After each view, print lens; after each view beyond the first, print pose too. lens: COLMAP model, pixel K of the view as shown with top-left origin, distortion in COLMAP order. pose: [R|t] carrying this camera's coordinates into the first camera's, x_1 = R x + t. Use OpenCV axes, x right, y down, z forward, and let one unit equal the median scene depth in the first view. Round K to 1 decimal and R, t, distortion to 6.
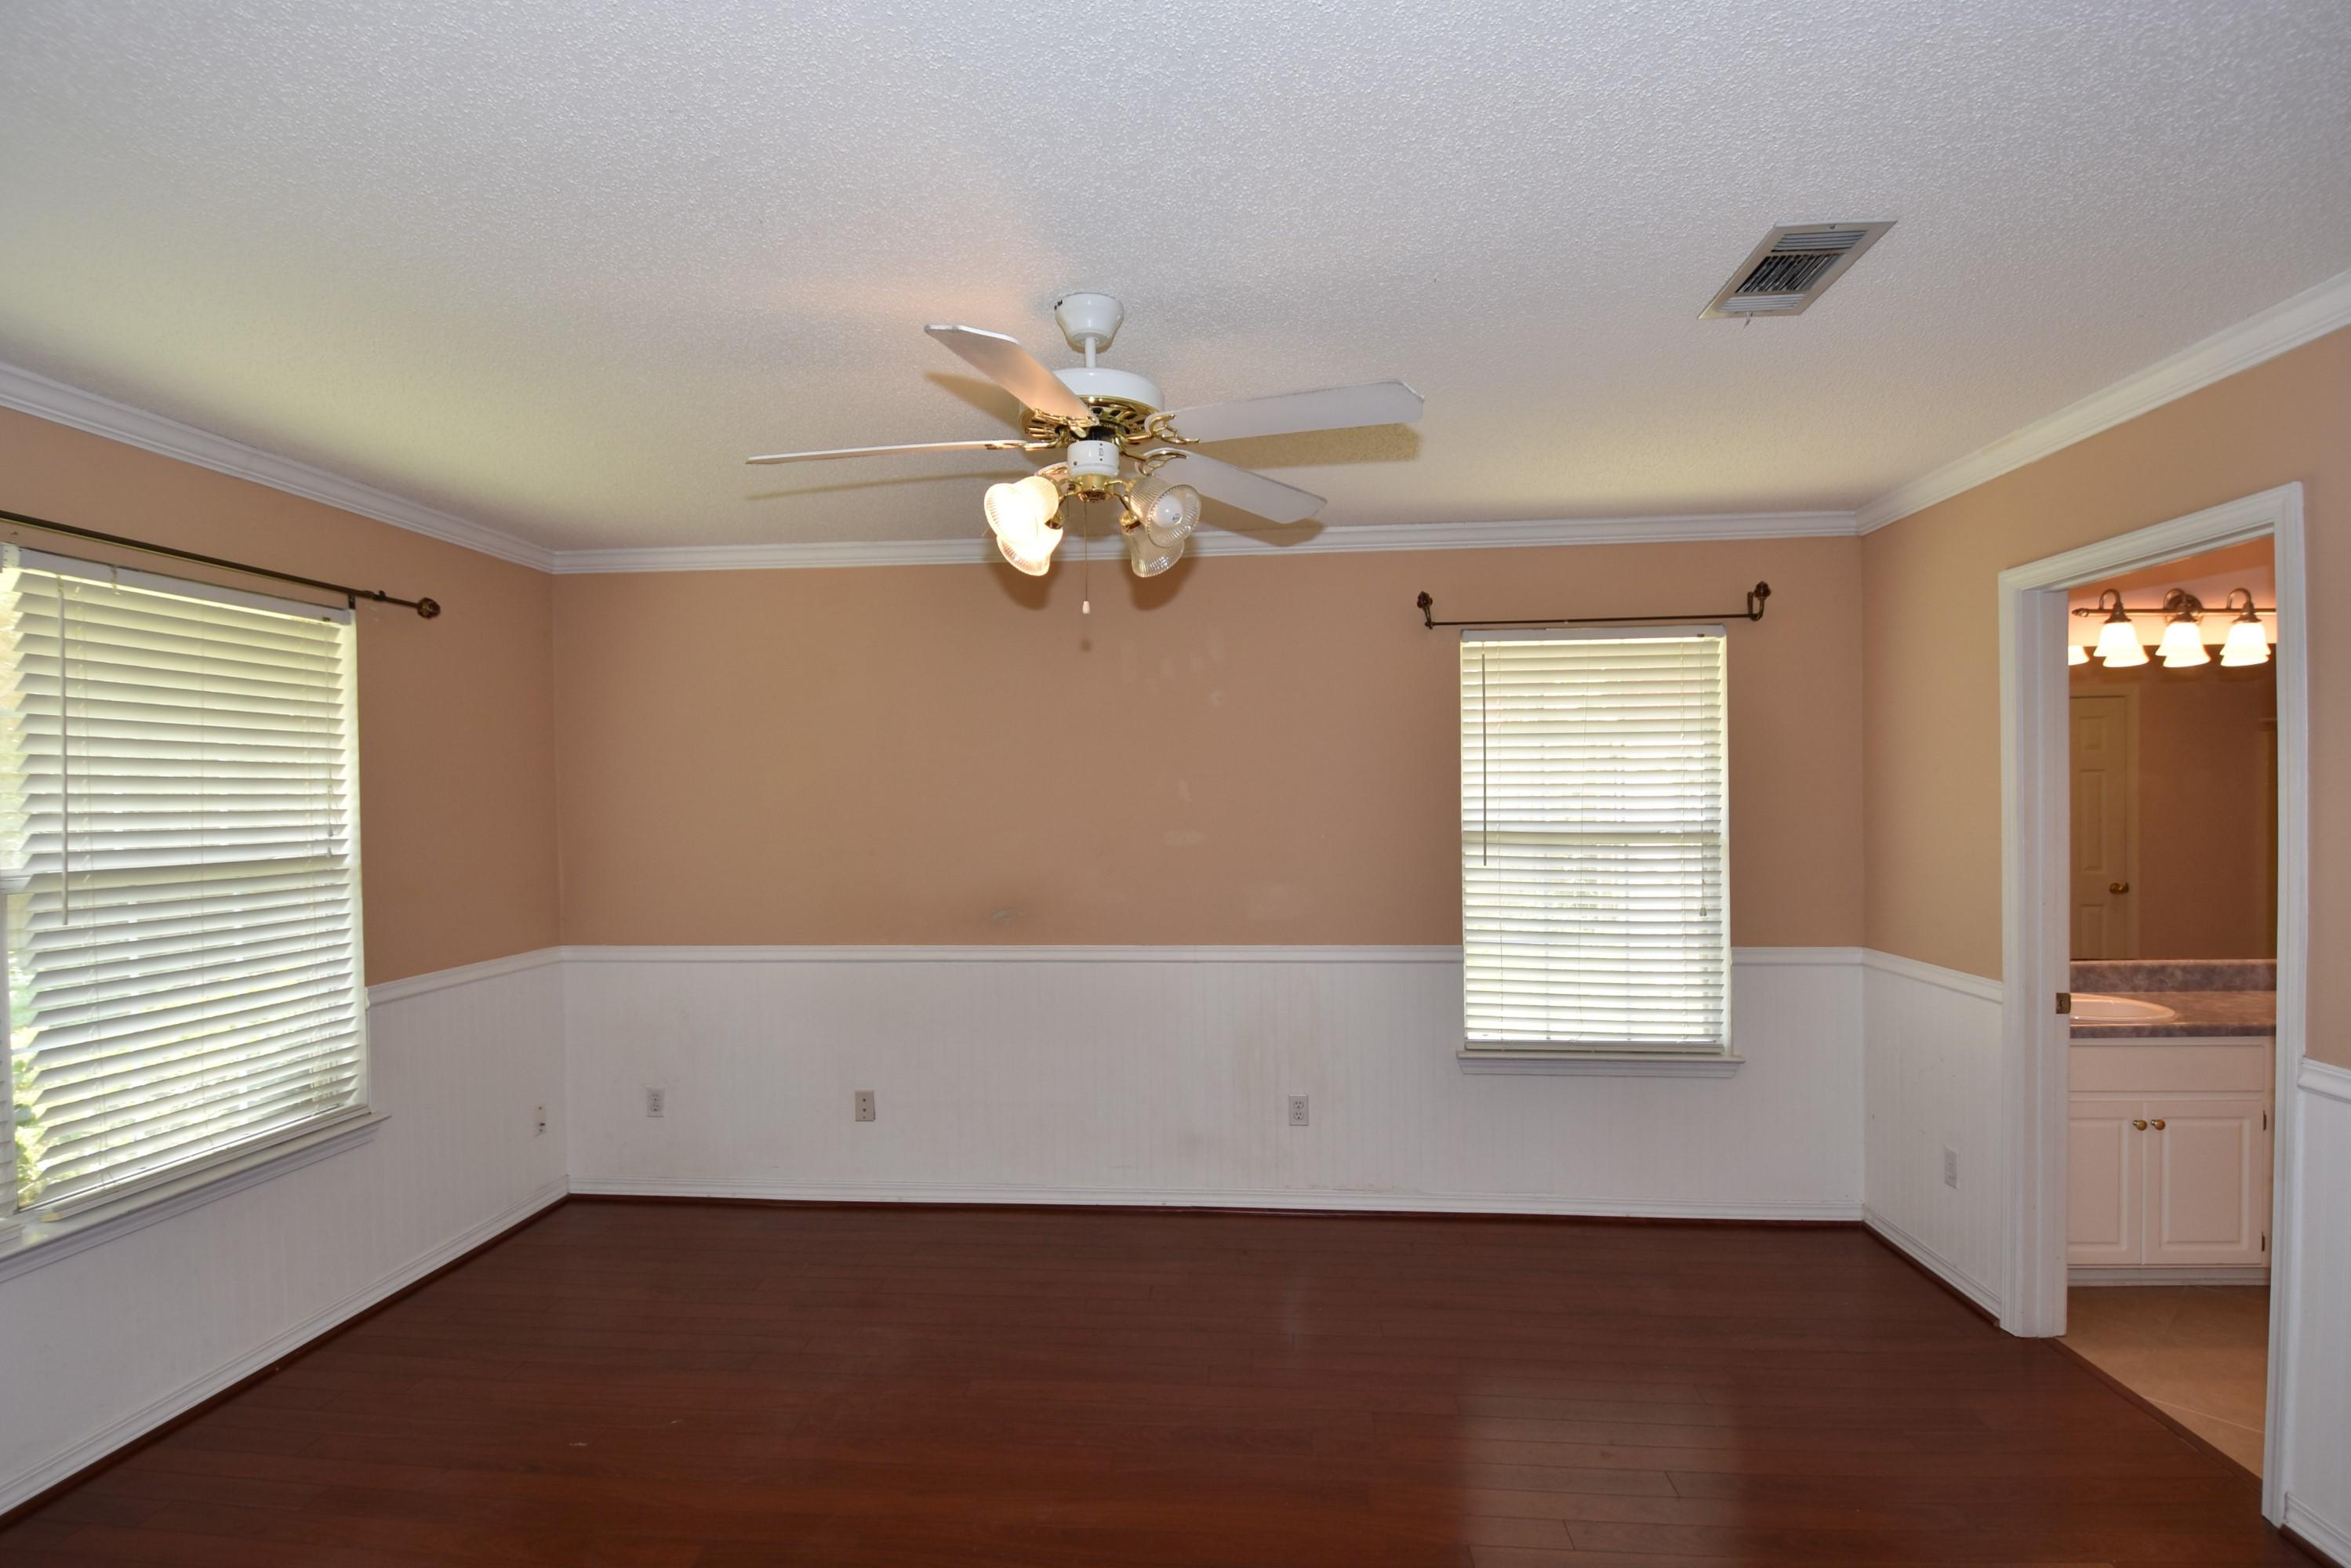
lens RADIAL K [[1081.8, 0, 1176.0], [0, 1081.8, 802.1], [0, 0, 1]] dist [0.021884, -0.023420]
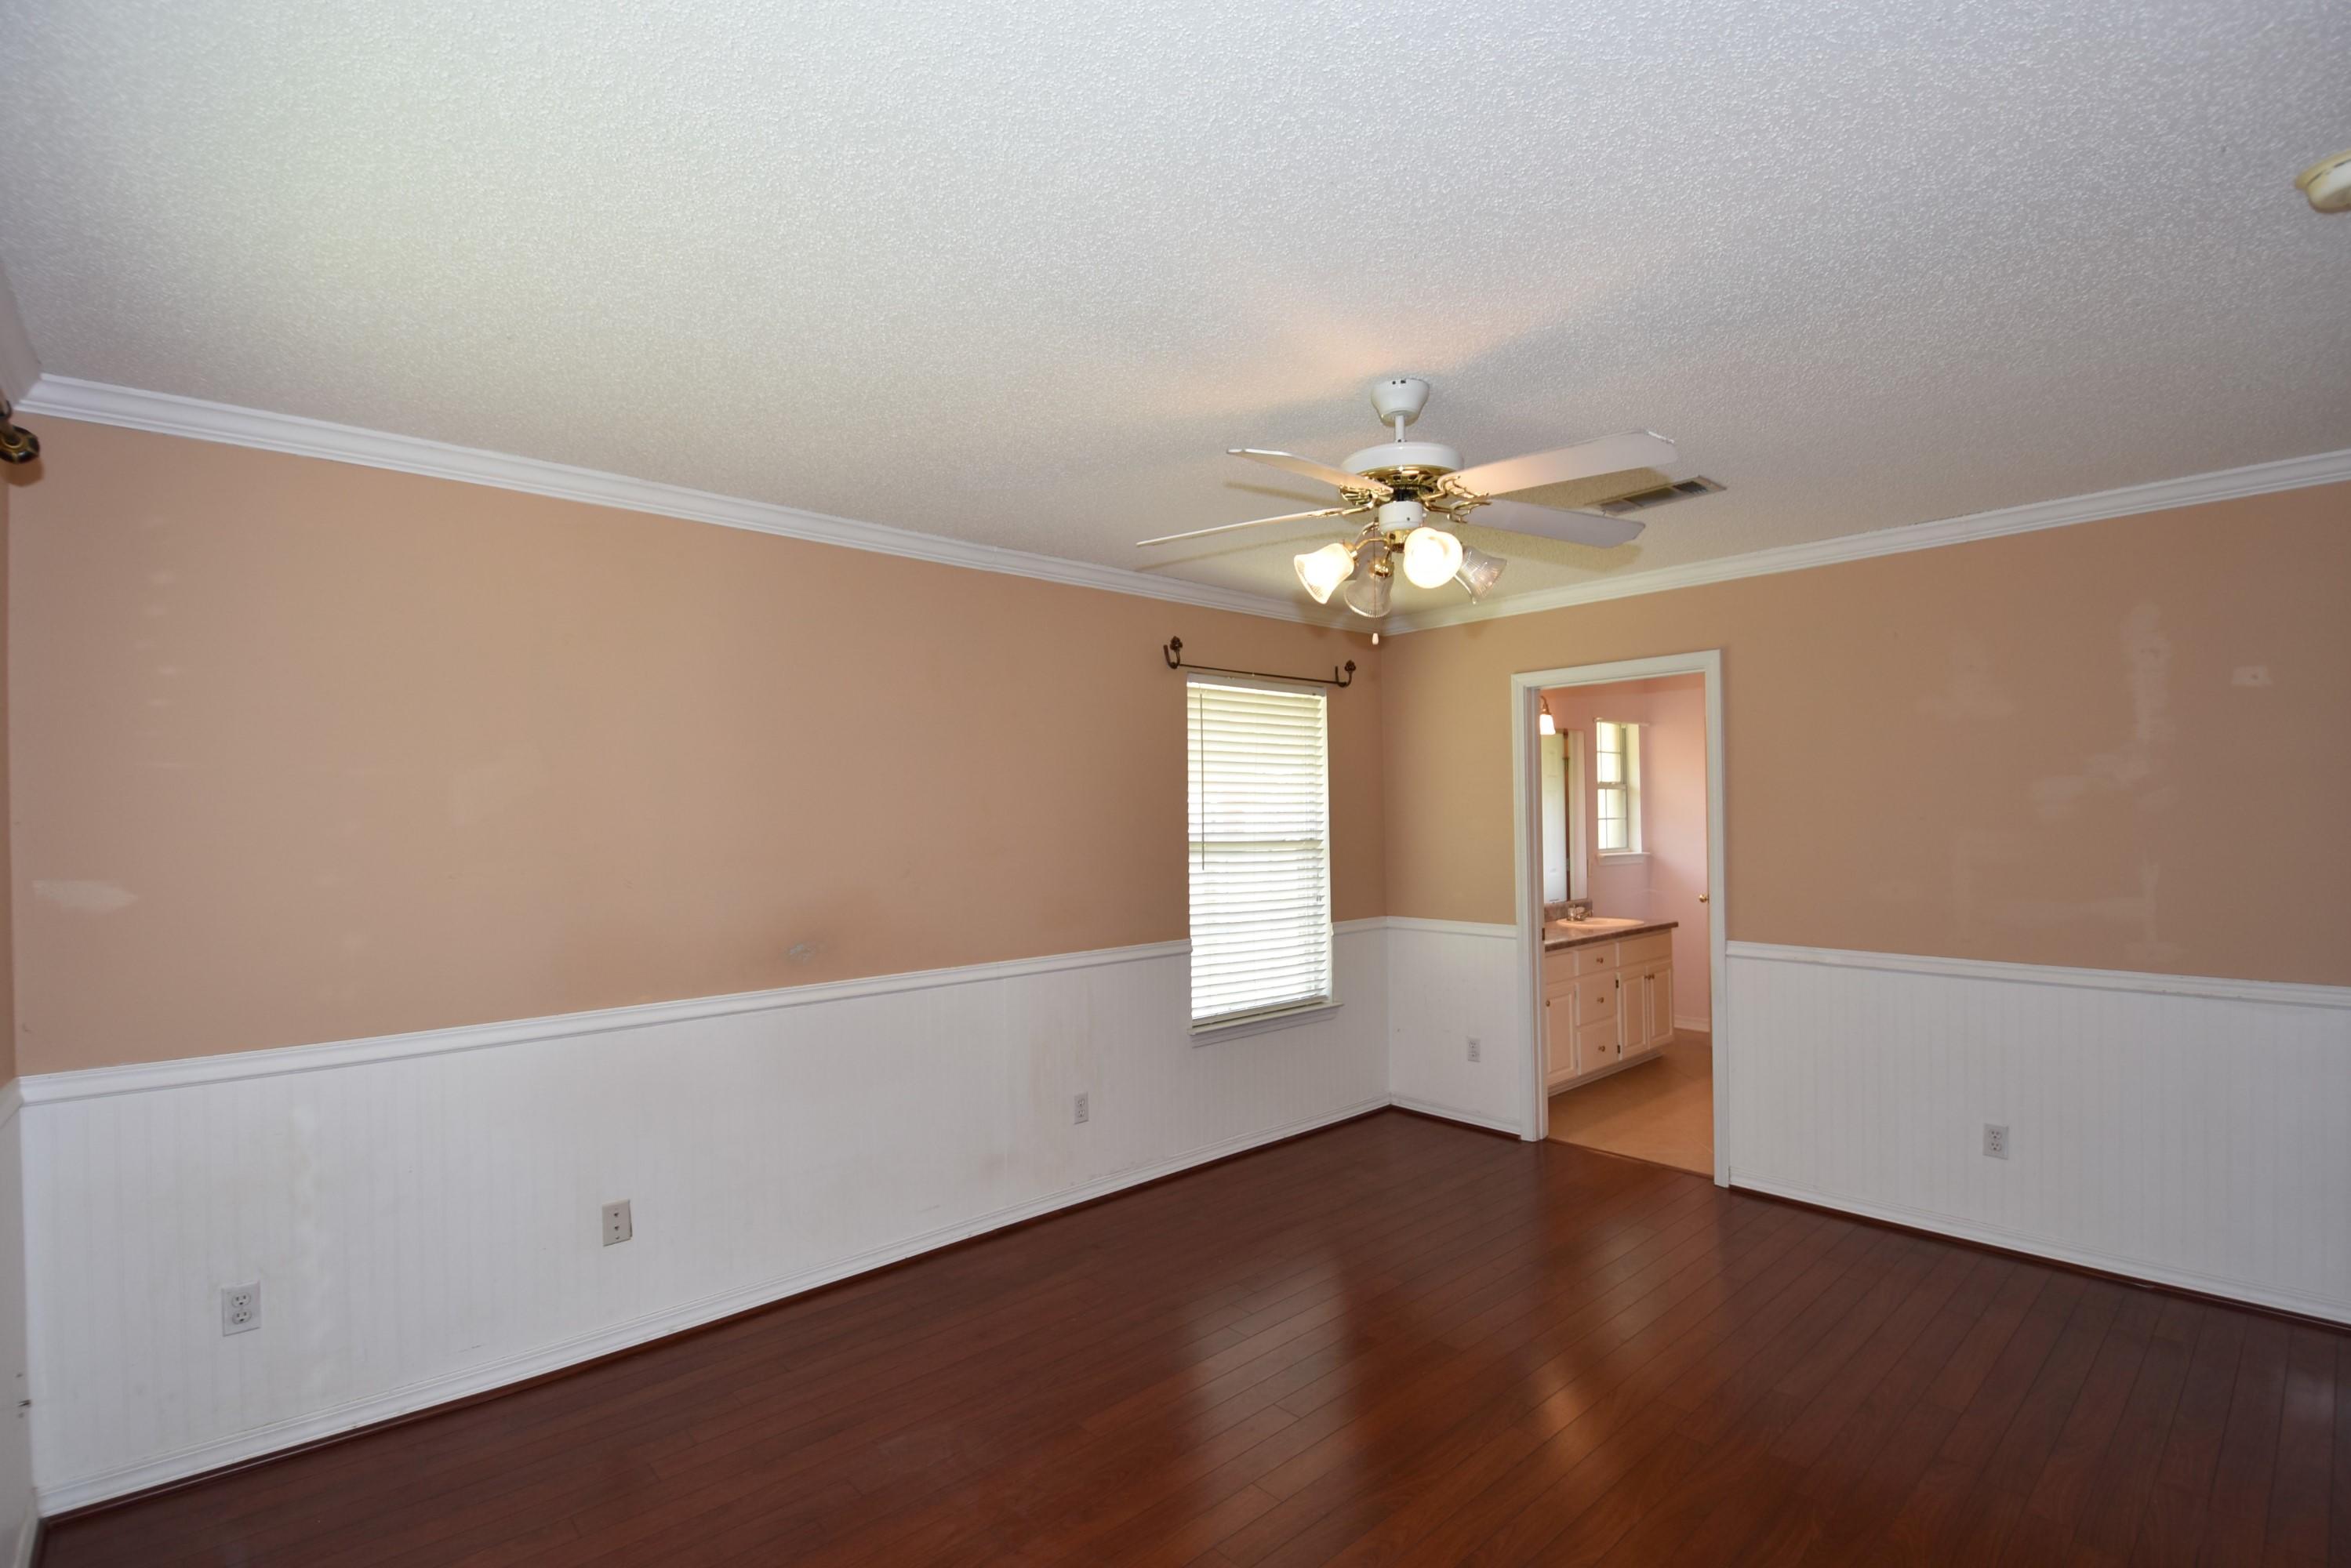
lens RADIAL K [[1081.8, 0, 1176.0], [0, 1081.8, 802.1], [0, 0, 1]] dist [0.021884, -0.023420]
pose [[0.677268, 0.010859, 0.735656, -0.620290], [0.008350, 0.999713, -0.022443, 0.010133], [-0.735689, 0.021342, 0.676983, 0.213307]]
